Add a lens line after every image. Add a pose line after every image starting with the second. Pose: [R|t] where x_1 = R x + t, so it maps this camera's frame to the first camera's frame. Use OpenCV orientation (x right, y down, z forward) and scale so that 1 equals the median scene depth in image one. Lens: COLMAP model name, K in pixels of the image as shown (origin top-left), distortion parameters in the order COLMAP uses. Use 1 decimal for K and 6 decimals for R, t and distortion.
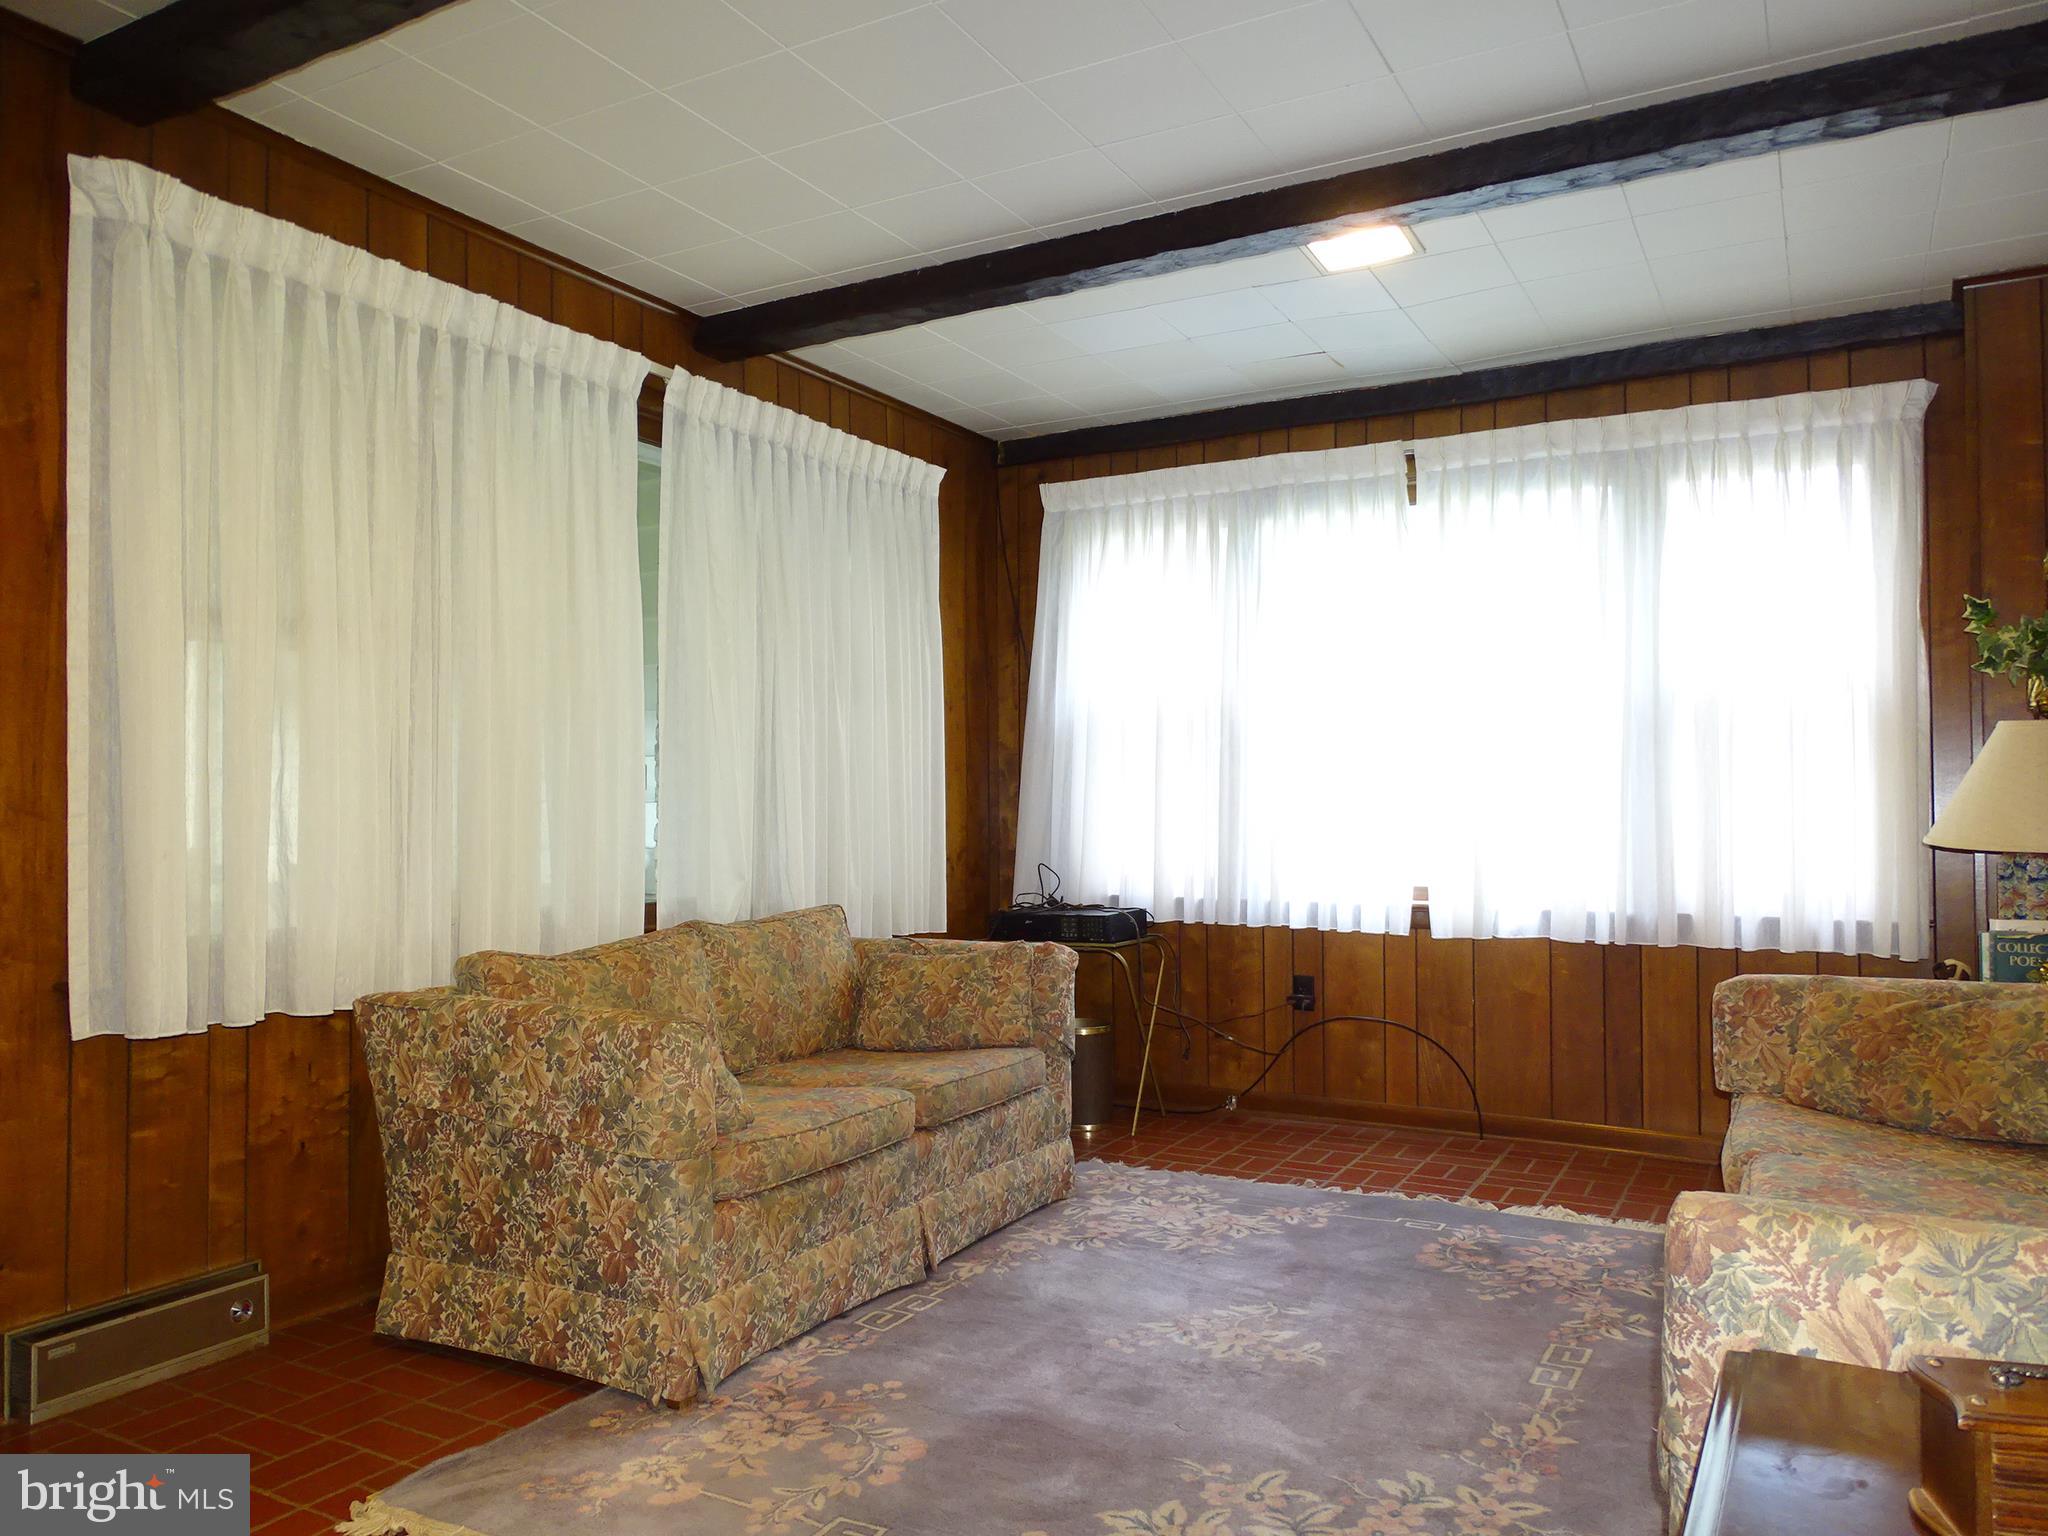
lens RADIAL K [[1451.3, 0, 1027.8], [0, 1451.3, 770.1], [0, 0, 1]] dist [0.009930, -0.013949]
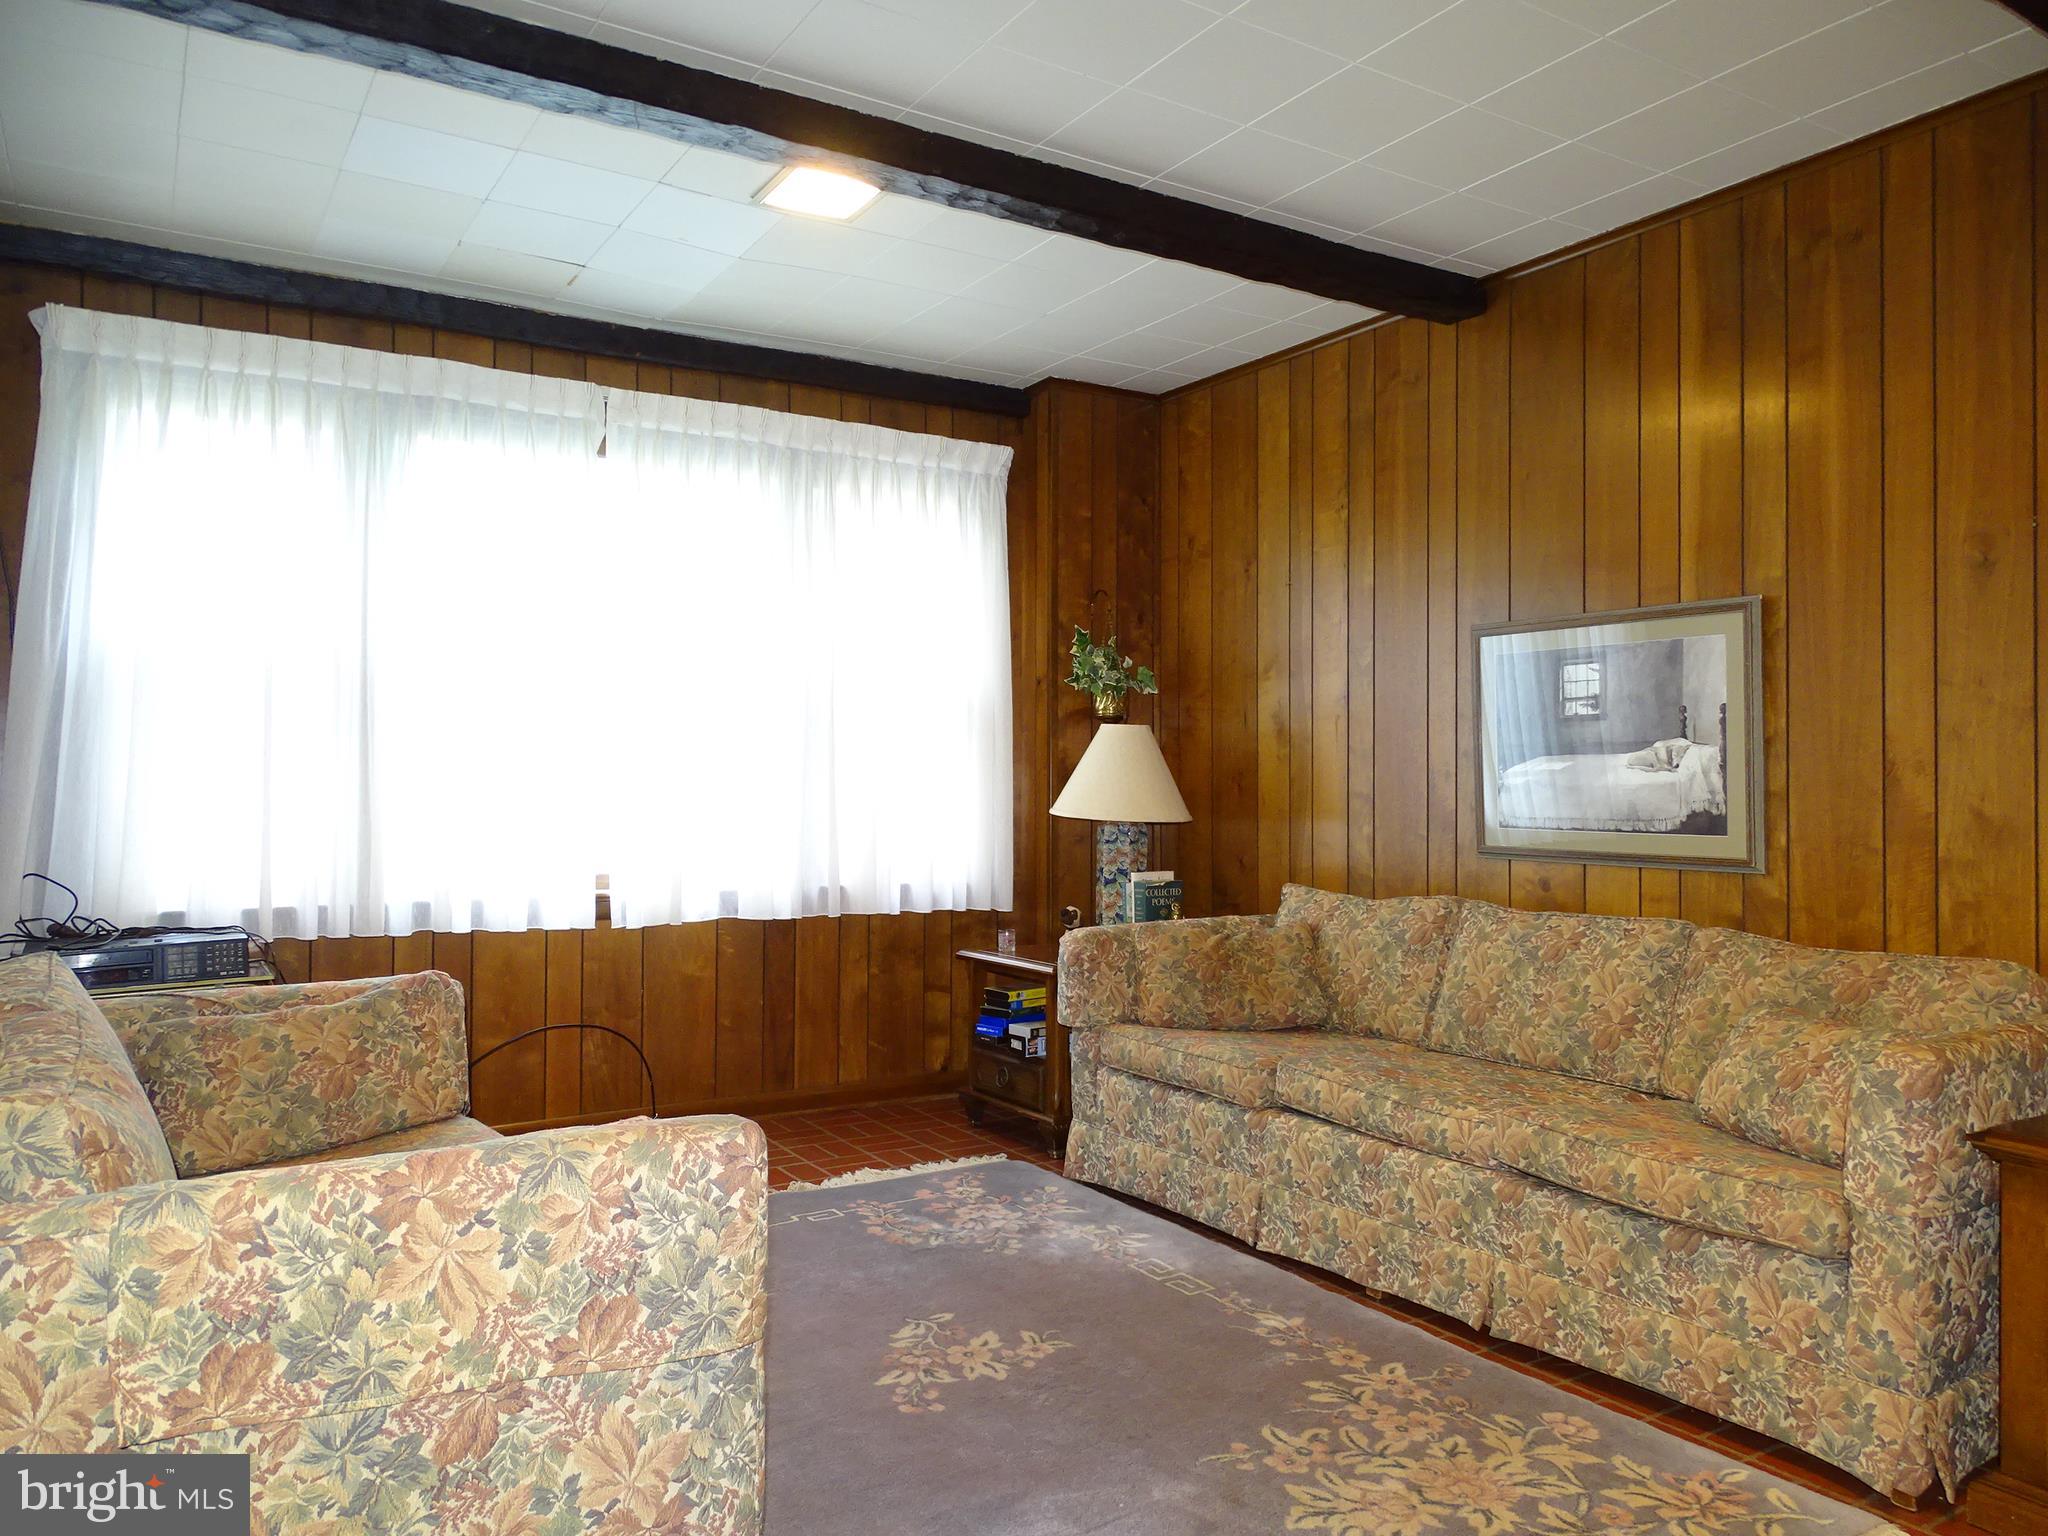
lens RADIAL K [[1451.3, 0, 1025.1], [0, 1451.3, 774.6], [0, 0, 1]] dist [0.009930, -0.013949]
pose [[0.491497, 0.009808, 0.870824, -0.503293], [-0.023198, 0.999729, 0.001833, 0.011527], [-0.870570, -0.021103, 0.491591, 0.399262]]
